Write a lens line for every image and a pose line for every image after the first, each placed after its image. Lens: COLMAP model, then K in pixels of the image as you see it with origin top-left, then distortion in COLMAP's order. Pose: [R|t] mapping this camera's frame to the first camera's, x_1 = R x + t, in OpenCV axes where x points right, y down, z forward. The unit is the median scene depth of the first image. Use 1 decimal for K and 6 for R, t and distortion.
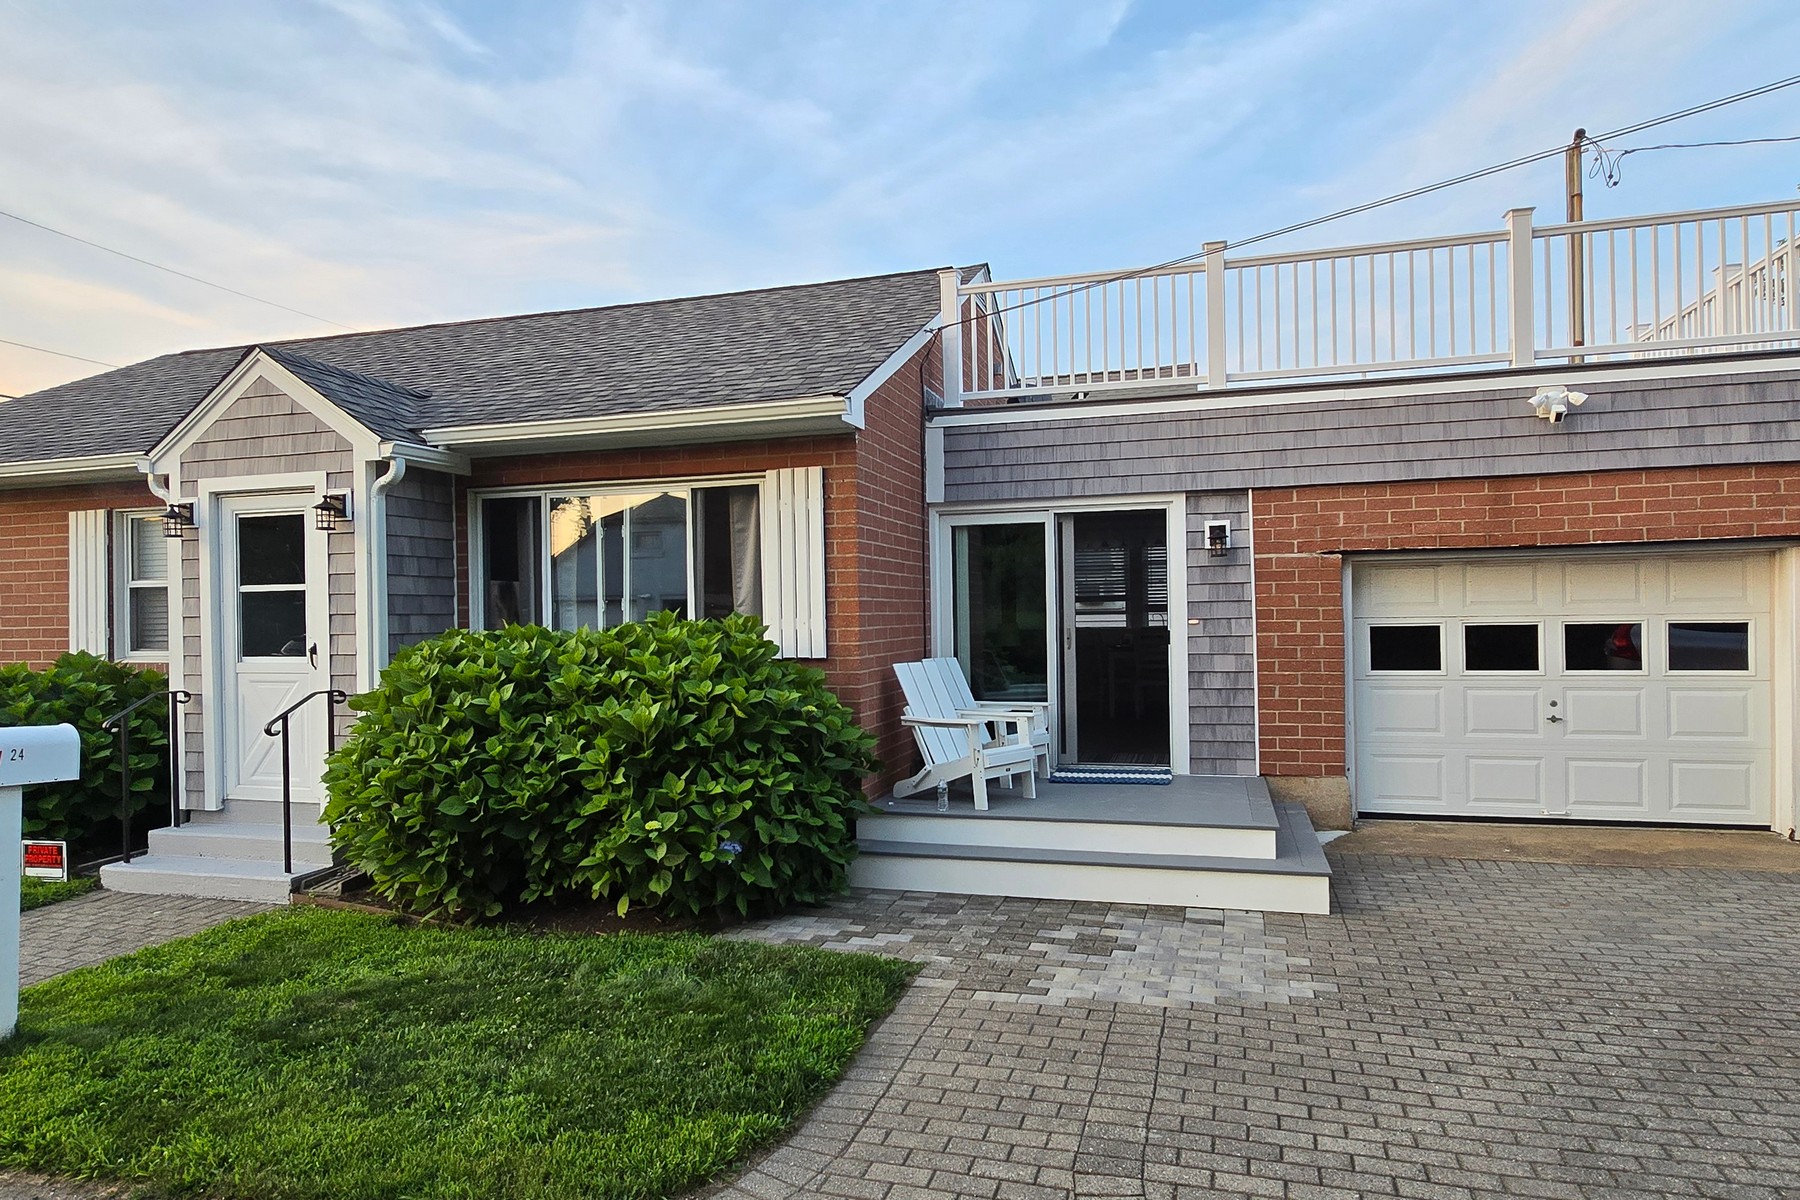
lens RADIAL K [[1028.6, 0, 901.0], [0, 1028.6, 625.6], [0, 0, 1]] dist [-0.000226, 0.000715]
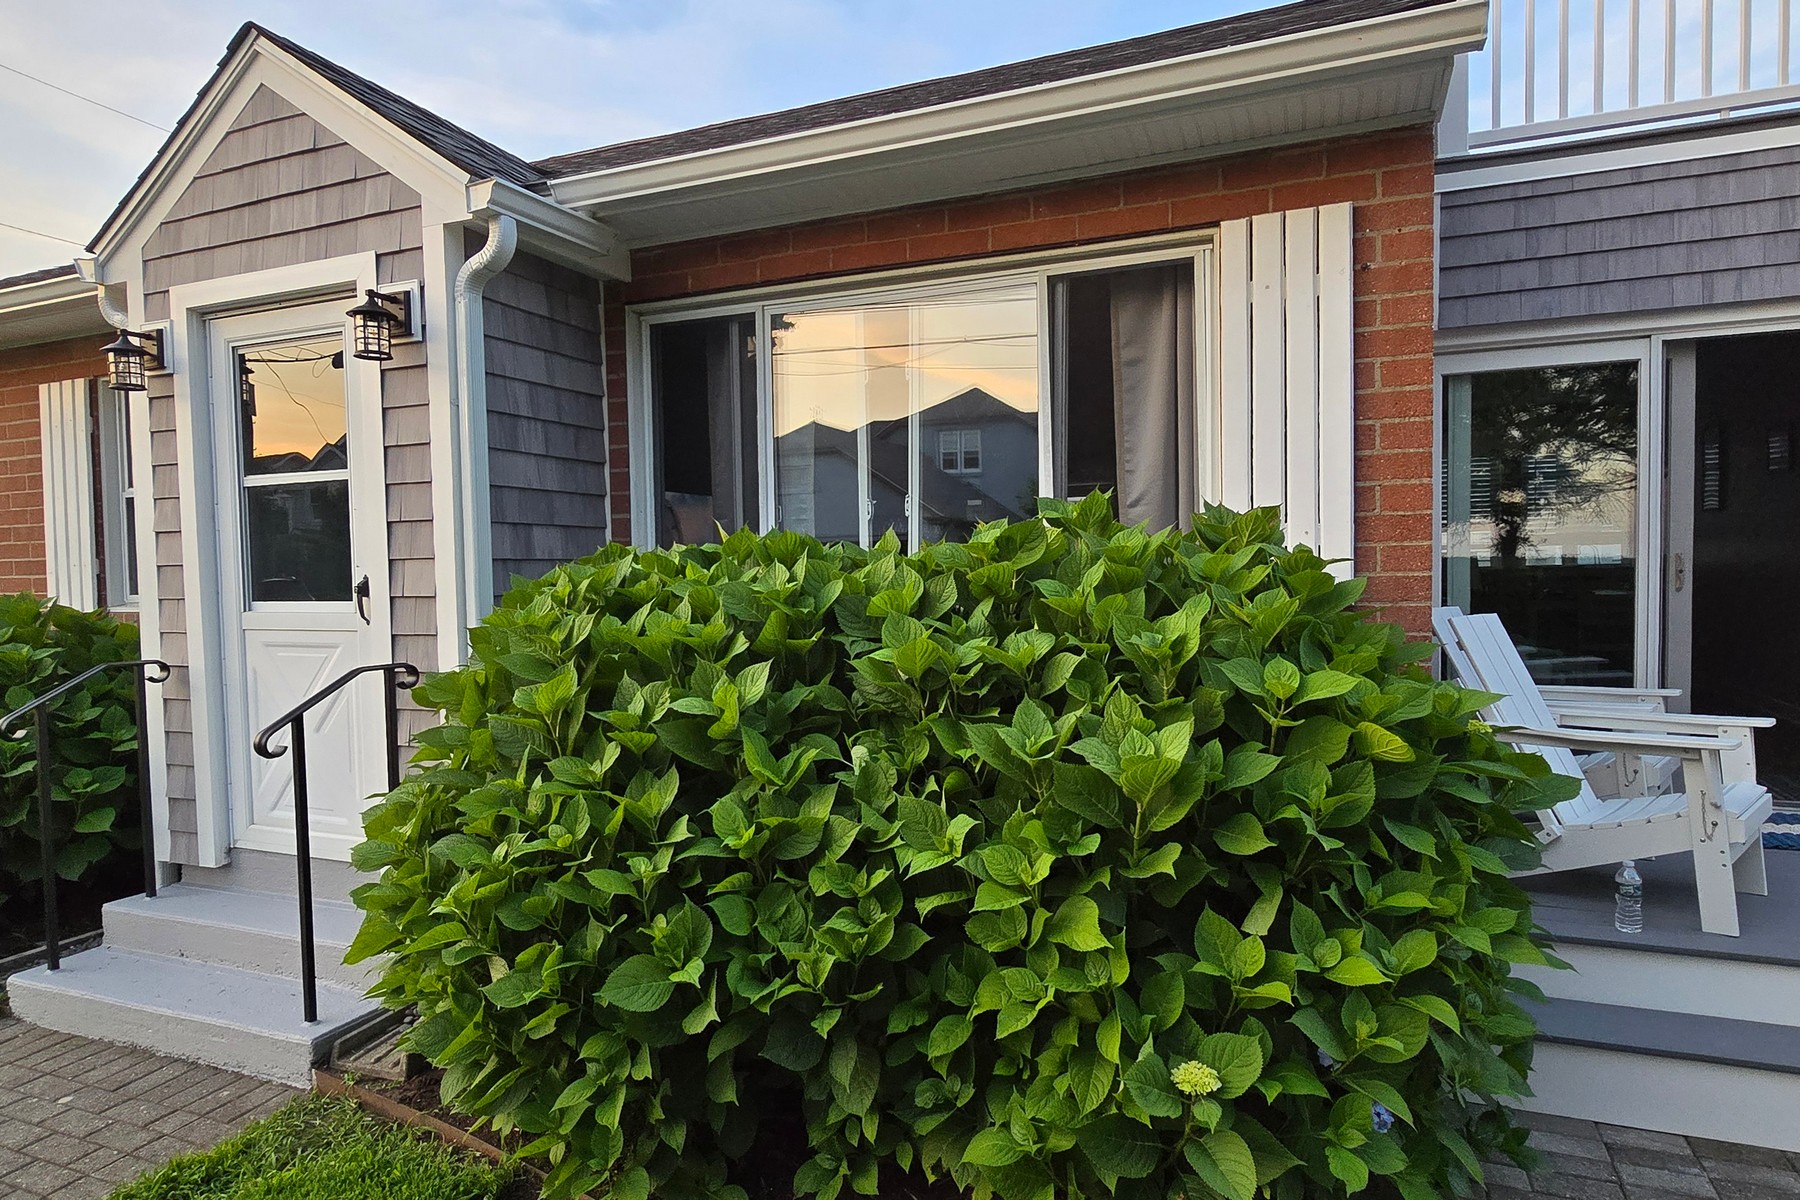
lens RADIAL K [[1028.6, 0, 901.0], [0, 1028.6, 625.6], [0, 0, 1]] dist [-0.000226, 0.000715]
pose [[0.994015, 0.003824, -0.109176, -0.250311], [0.001133, 0.998973, 0.045304, 0.020722], [0.109237, -0.045156, 0.992990, 0.536207]]
